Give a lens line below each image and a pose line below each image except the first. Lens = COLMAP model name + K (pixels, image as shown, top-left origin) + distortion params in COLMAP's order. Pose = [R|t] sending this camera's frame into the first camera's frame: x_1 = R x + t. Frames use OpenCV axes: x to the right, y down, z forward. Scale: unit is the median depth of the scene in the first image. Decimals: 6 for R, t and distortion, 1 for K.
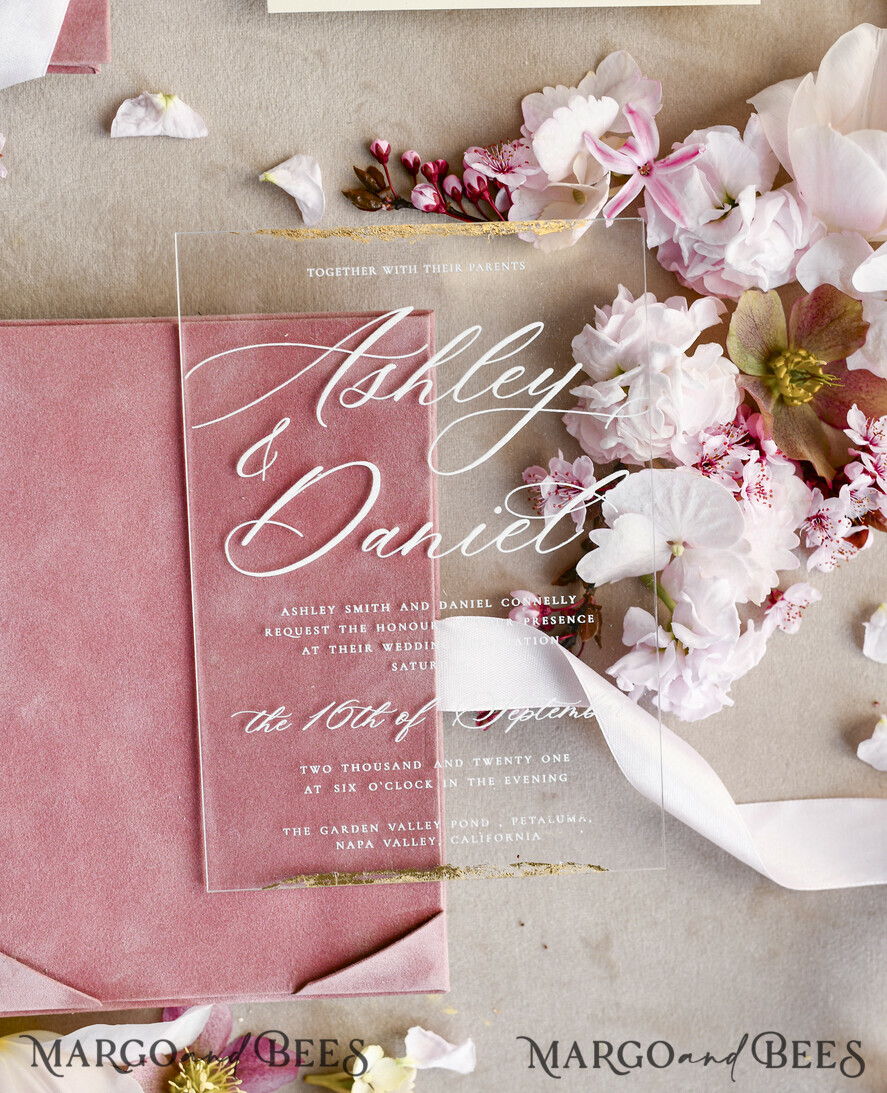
lens RADIAL K [[2155.5, 0, 476.9], [0, 2155.5, 516.0], [0, 0, 1]] dist [-0.023807, -0.015662]
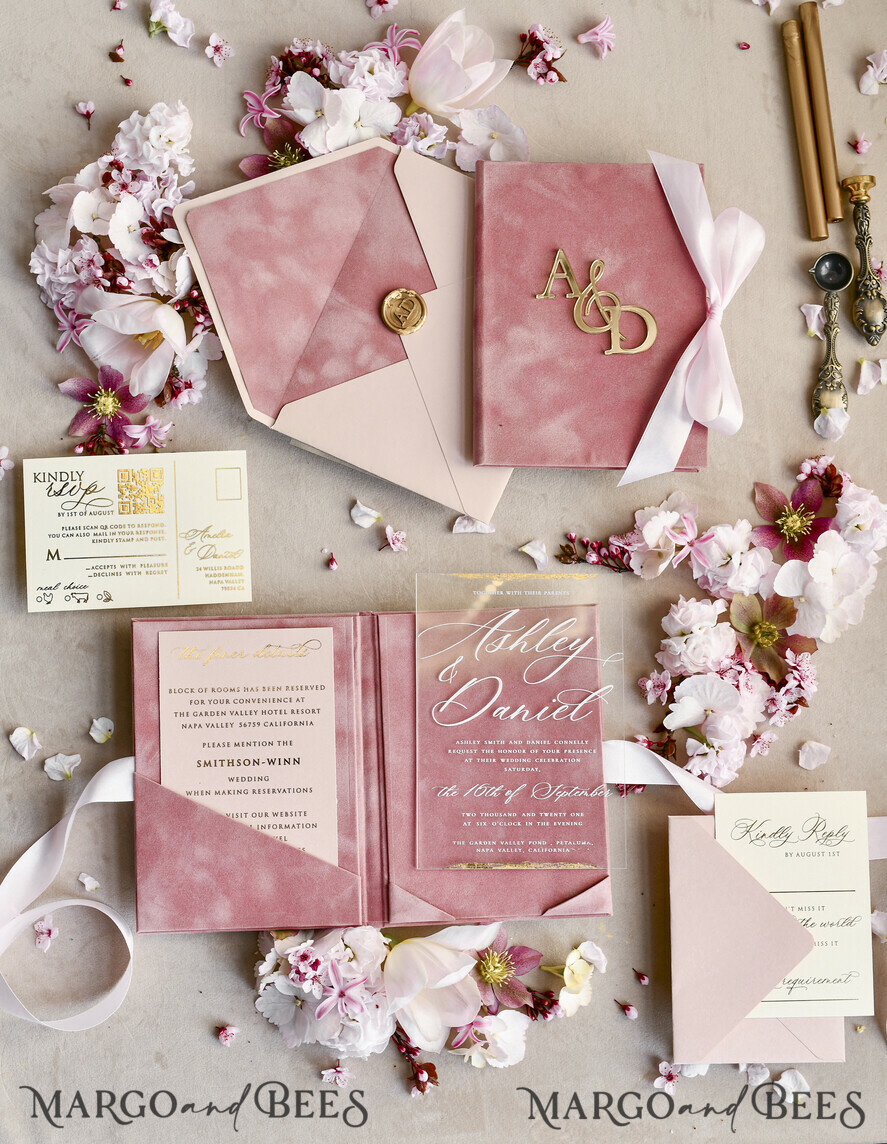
lens RADIAL K [[2024.3, 0, 427.0], [0, 2024.3, 594.7], [0, 0, 1]] dist [-0.020130, 0.023401]
pose [[0.998710, -0.015401, -0.048376, -0.094244], [0.007016, 0.985602, -0.168935, 0.244002], [0.050281, 0.168378, 0.984439, -1.071509]]
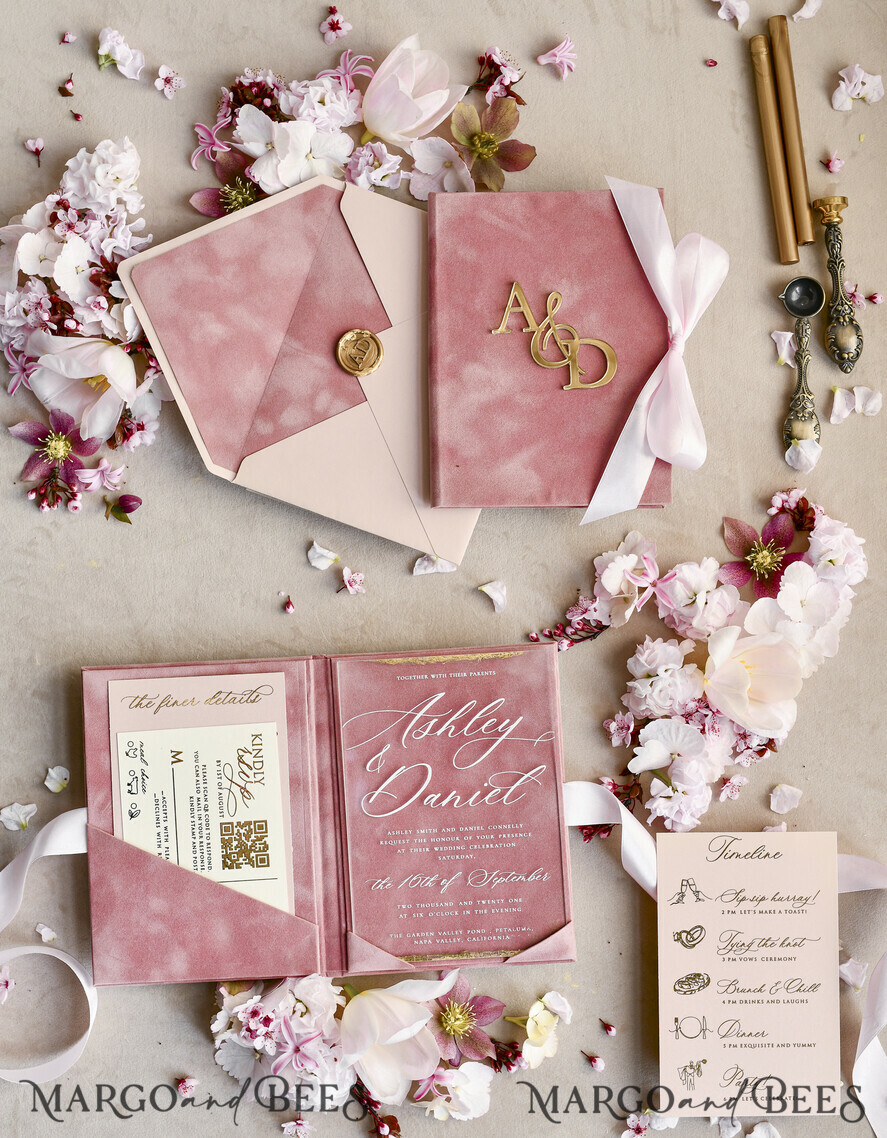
lens RADIAL K [[2013.7, 0, 427.1], [0, 2013.7, 591.6], [0, 0, 1]] dist [-0.020130, 0.023401]
pose [[0.994483, -0.025797, -0.101676, 0.054631], [0.010471, 0.988860, -0.148480, 0.147172], [0.104374, 0.146596, 0.983675, -1.017352]]
